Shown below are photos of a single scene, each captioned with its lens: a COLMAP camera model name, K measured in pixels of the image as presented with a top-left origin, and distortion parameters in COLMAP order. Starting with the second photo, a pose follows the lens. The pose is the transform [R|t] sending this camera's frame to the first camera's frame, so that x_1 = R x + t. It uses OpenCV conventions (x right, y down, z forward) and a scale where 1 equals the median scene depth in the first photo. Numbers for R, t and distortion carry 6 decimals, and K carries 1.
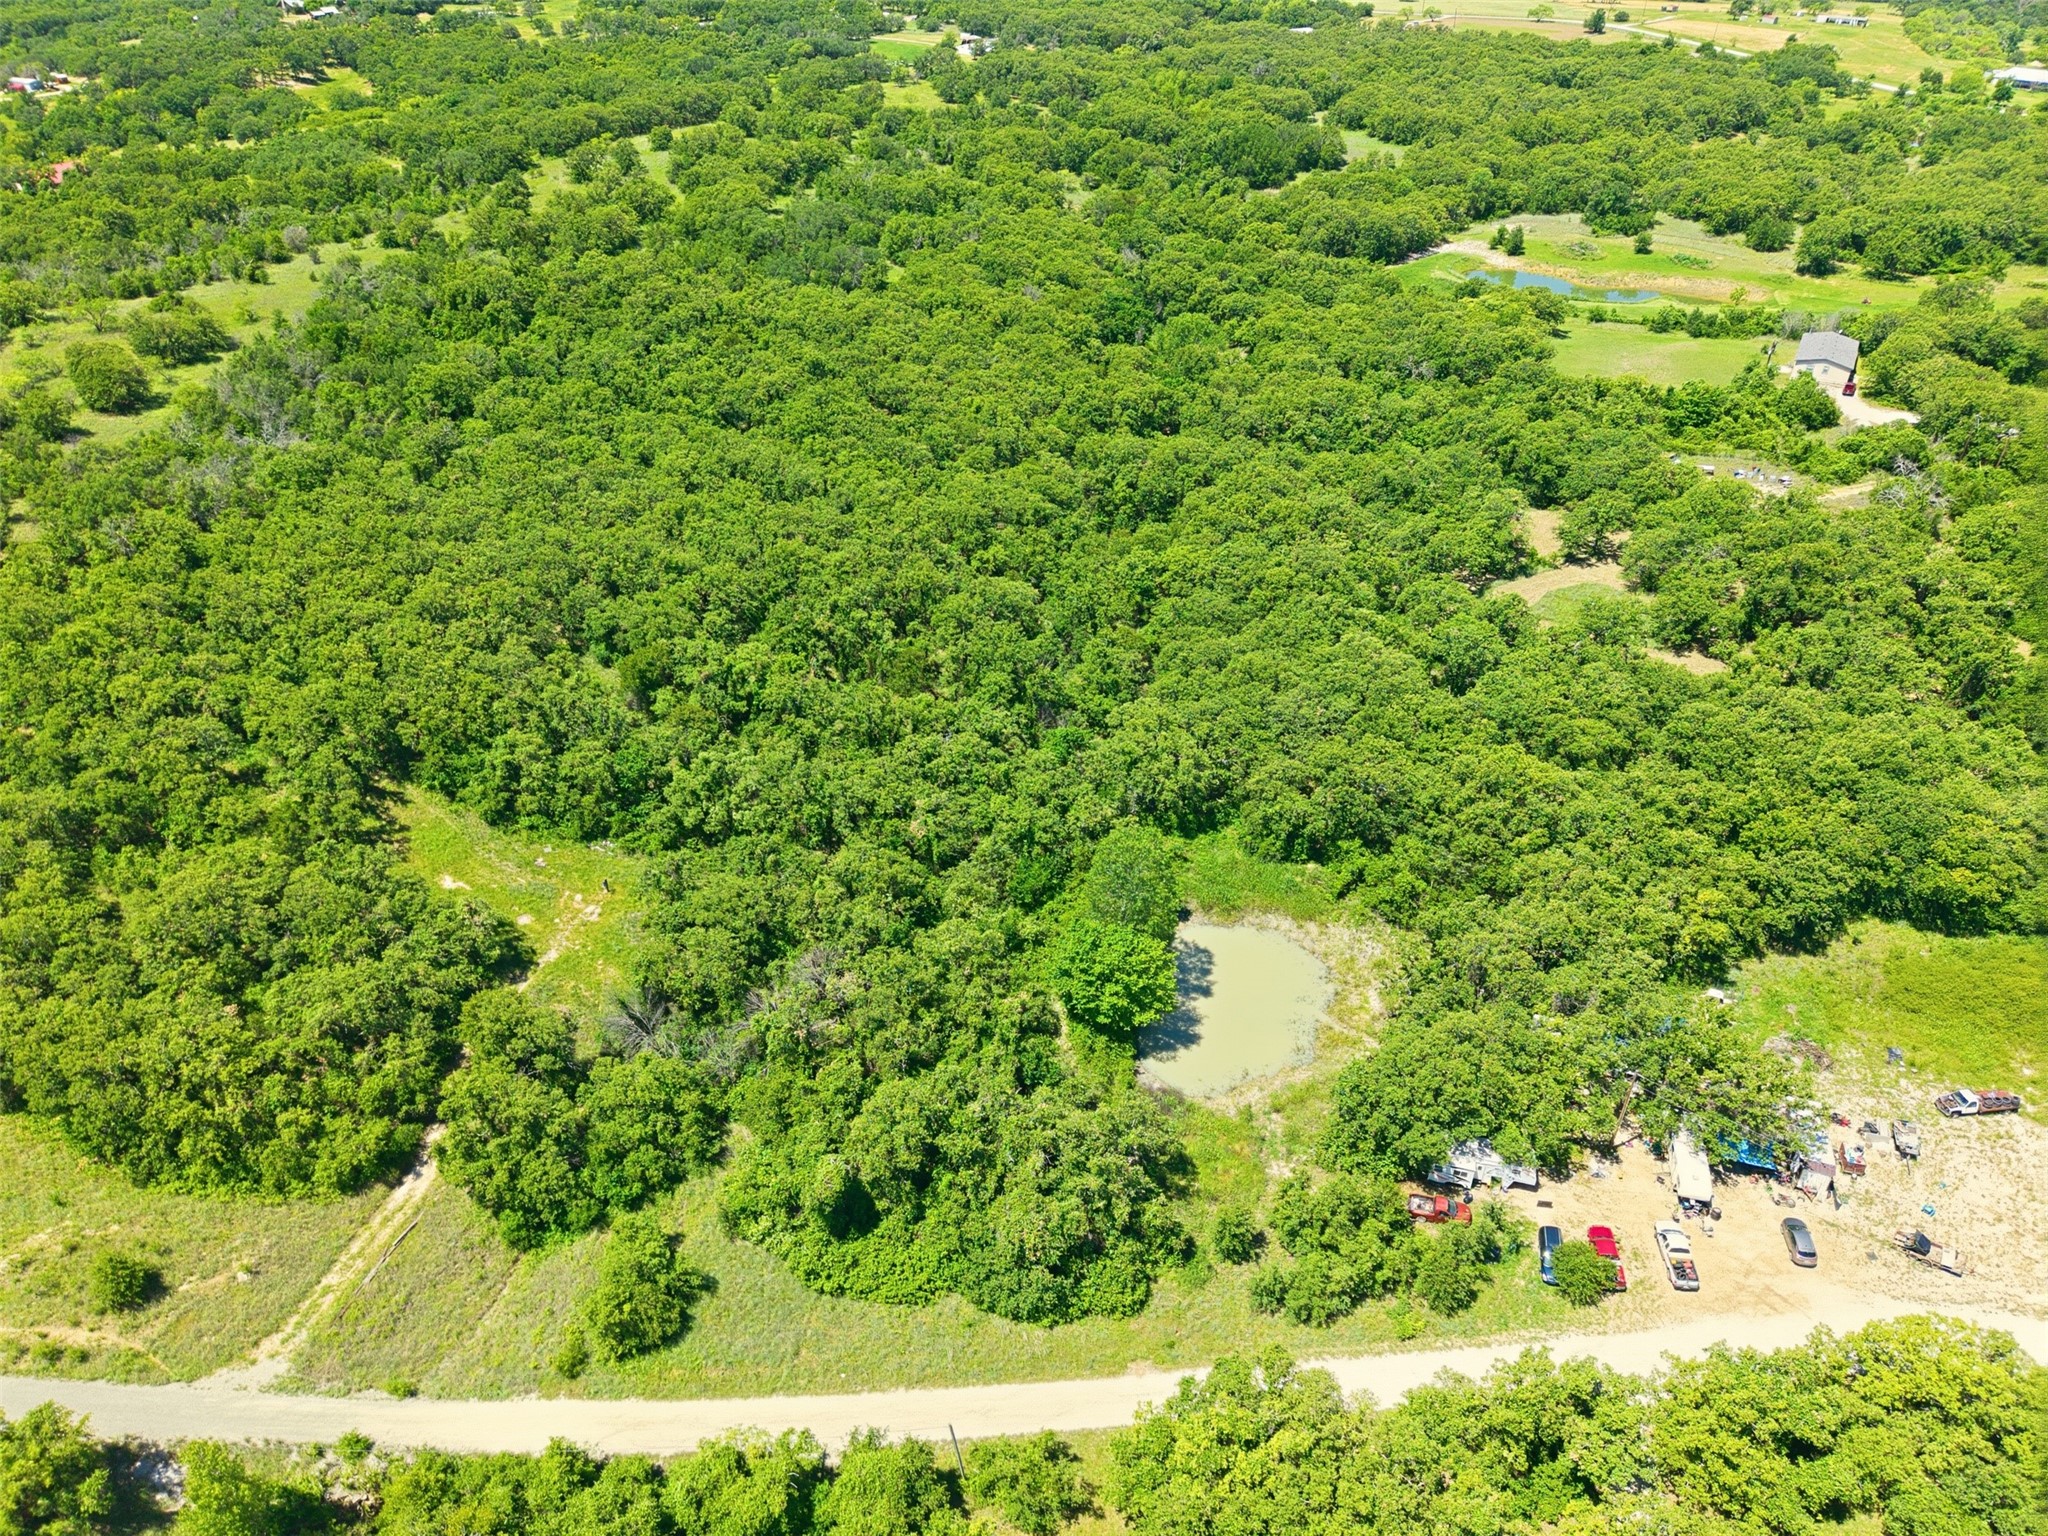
lens RADIAL K [[1367.7, 0, 1020.7], [0, 1367.7, 771.8], [0, 0, 1]] dist [0.035177, -0.040085]
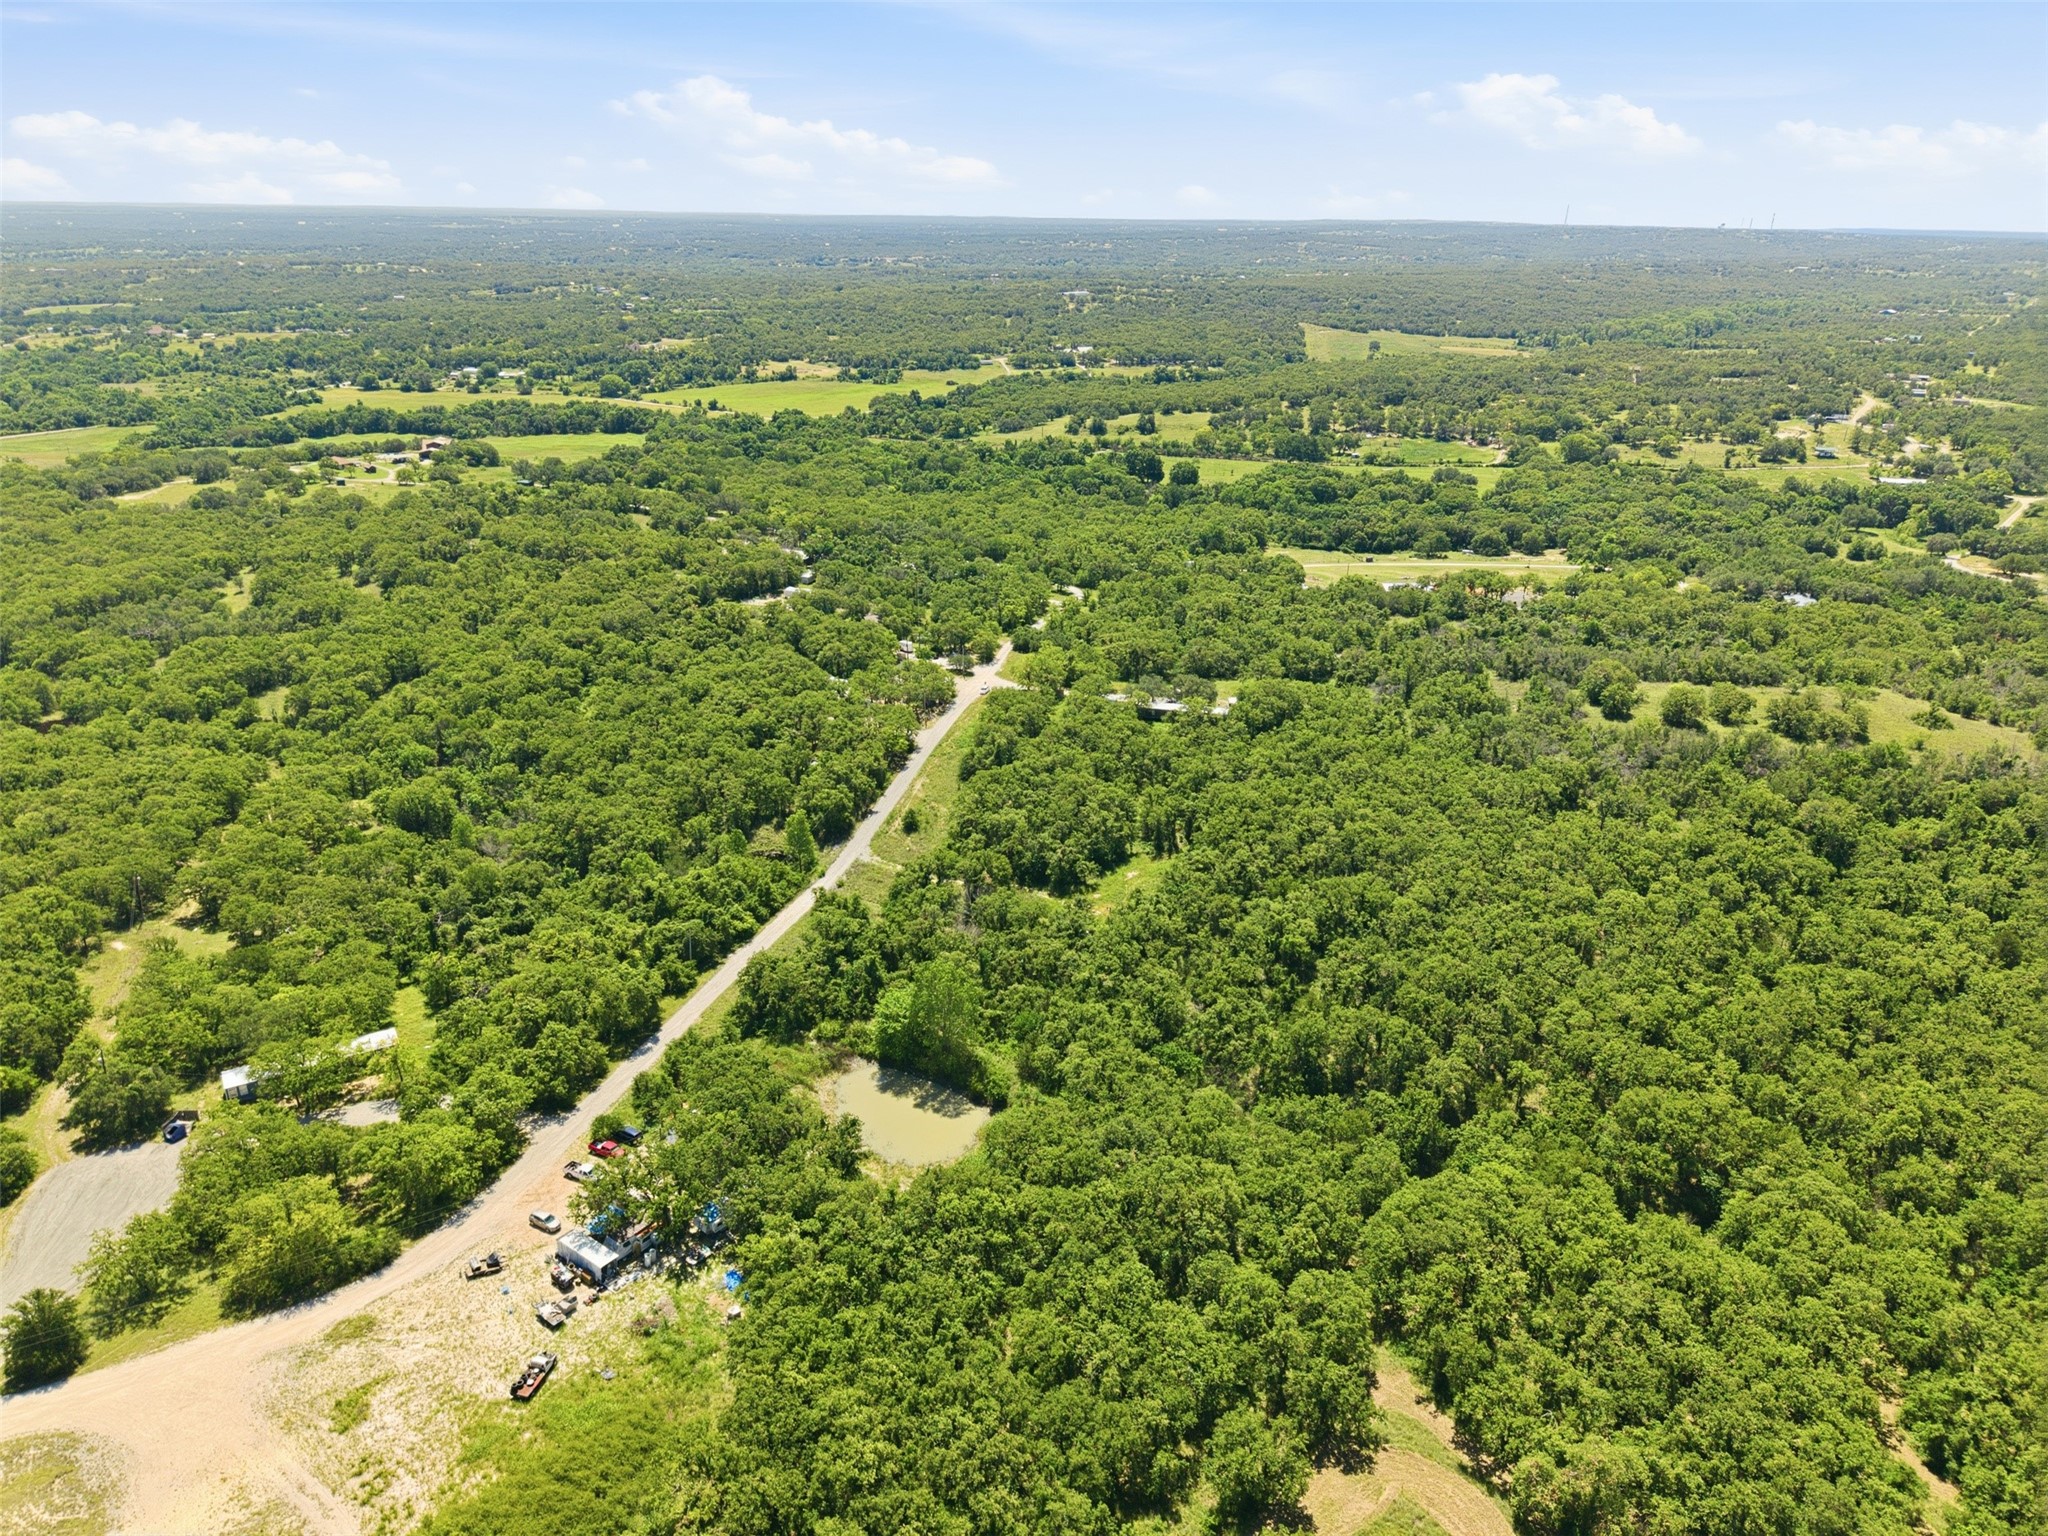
lens RADIAL K [[1369.1, 0, 1020.5], [0, 1369.1, 766.2], [0, 0, 1]] dist [0.031702, -0.029605]
pose [[-0.290796, 0.344606, -0.892572, 0.911481], [-0.562248, 0.693270, 0.450837, -0.575799], [0.774155, 0.632948, -0.007846, 0.618668]]
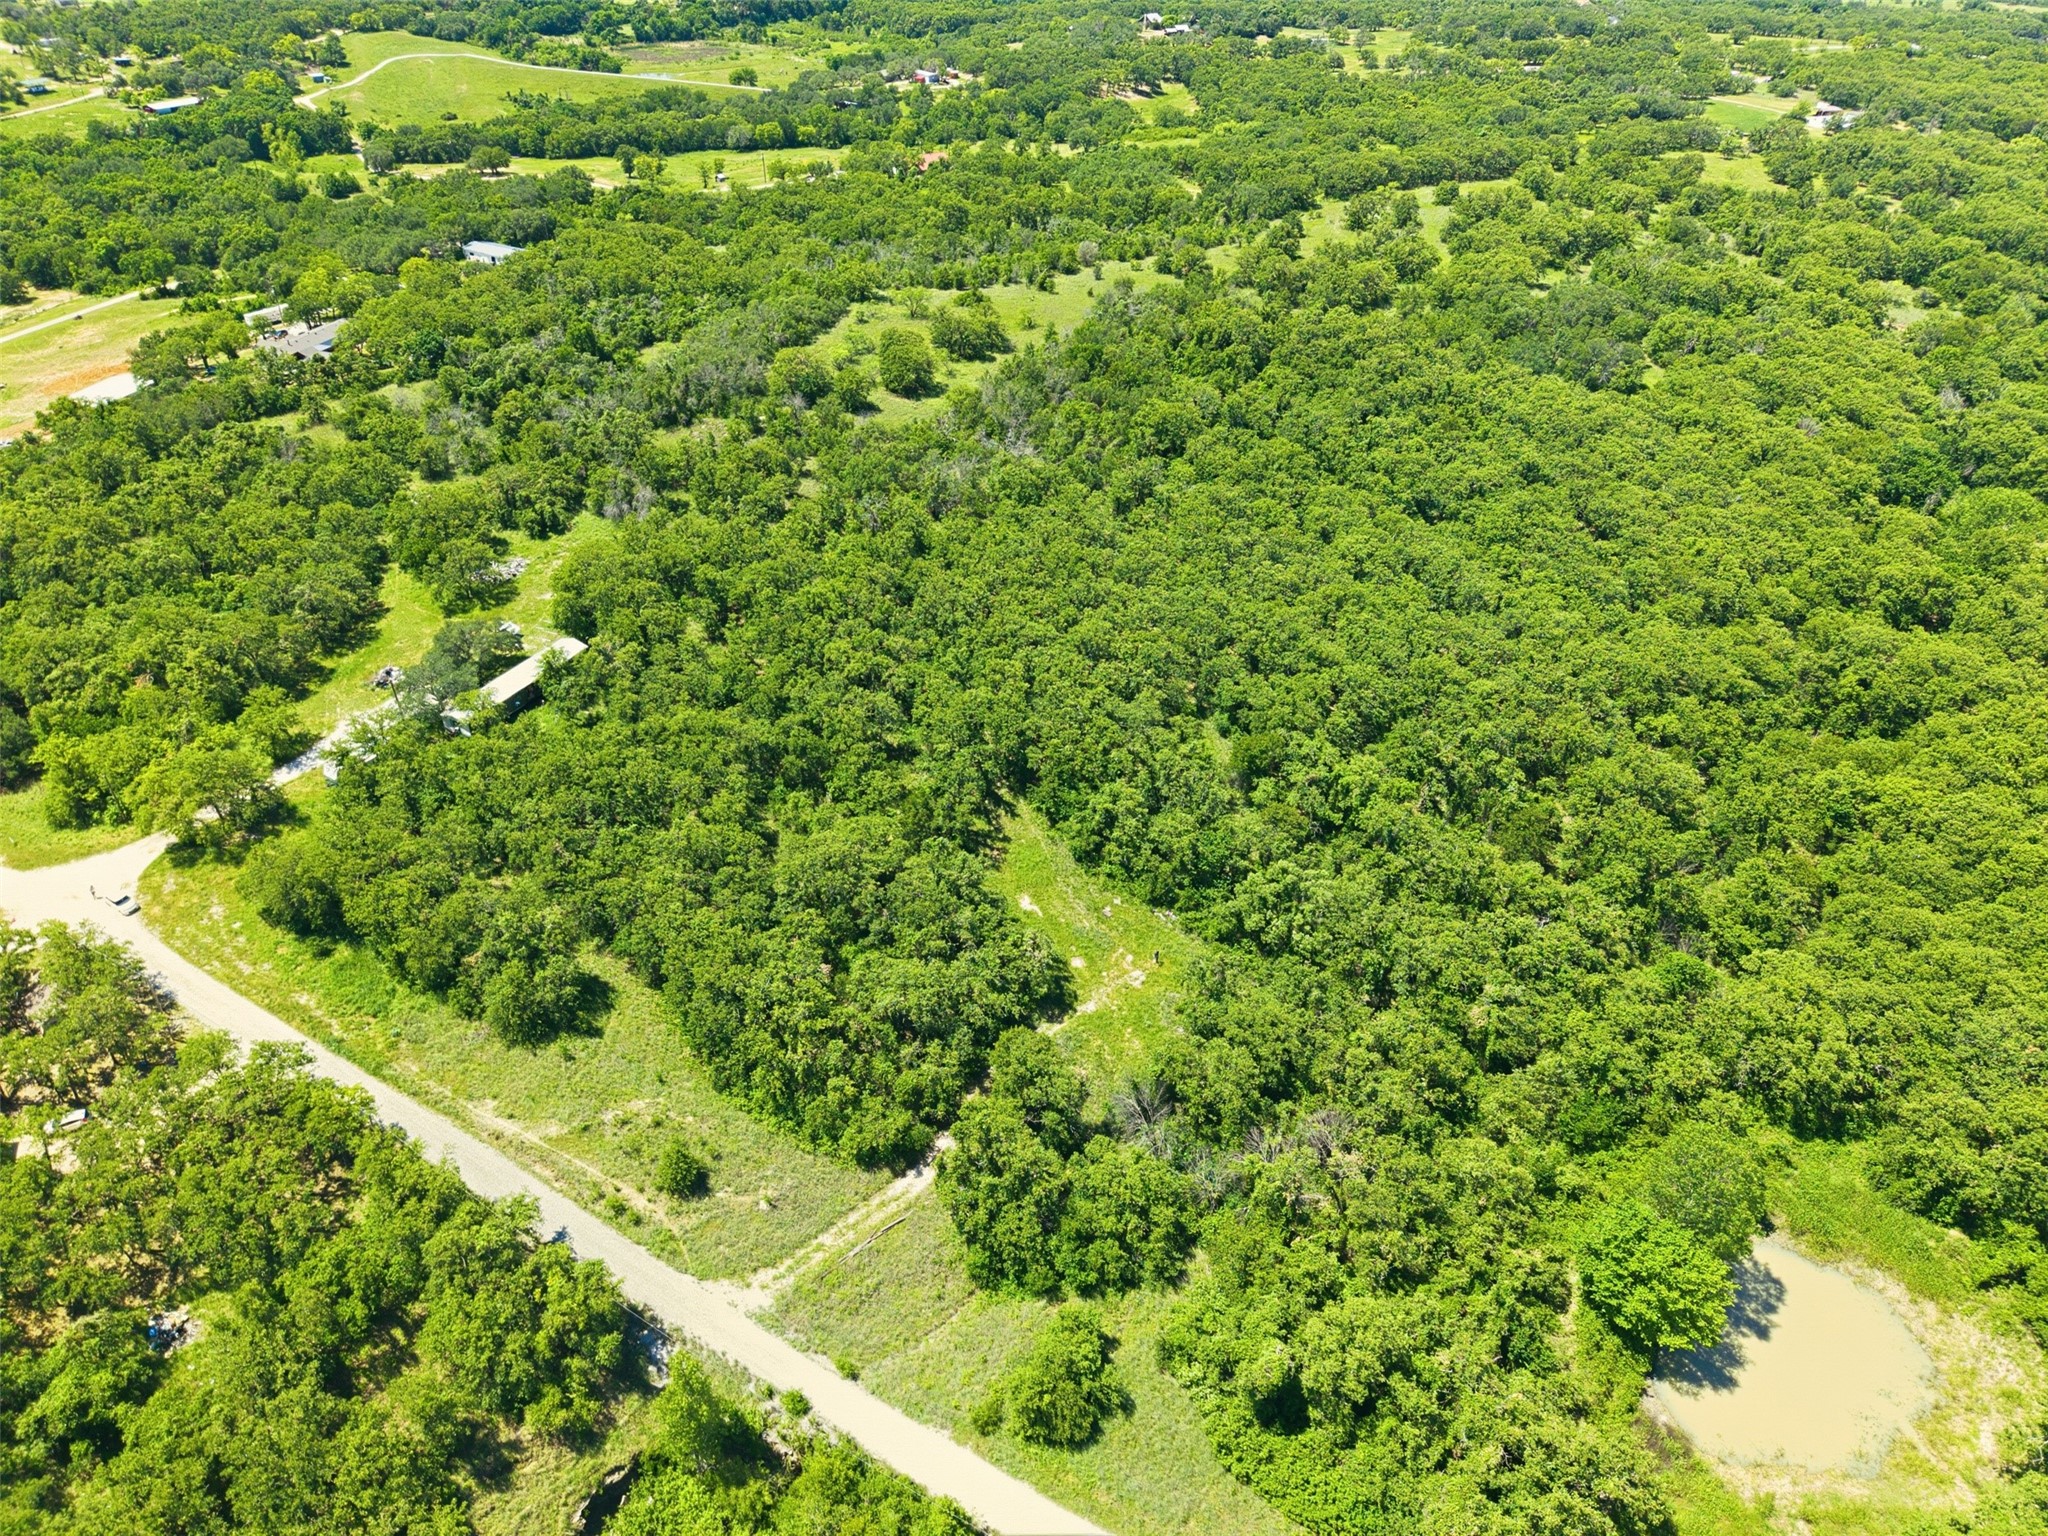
lens RADIAL K [[1369.1, 0, 1020.5], [0, 1369.1, 766.2], [0, 0, 1]] dist [0.031702, -0.029605]
pose [[0.866819, 0.286134, -0.408354, -0.009618], [-0.290874, 0.955349, 0.051972, -0.059988], [0.404991, 0.073729, 0.911343, 0.009434]]
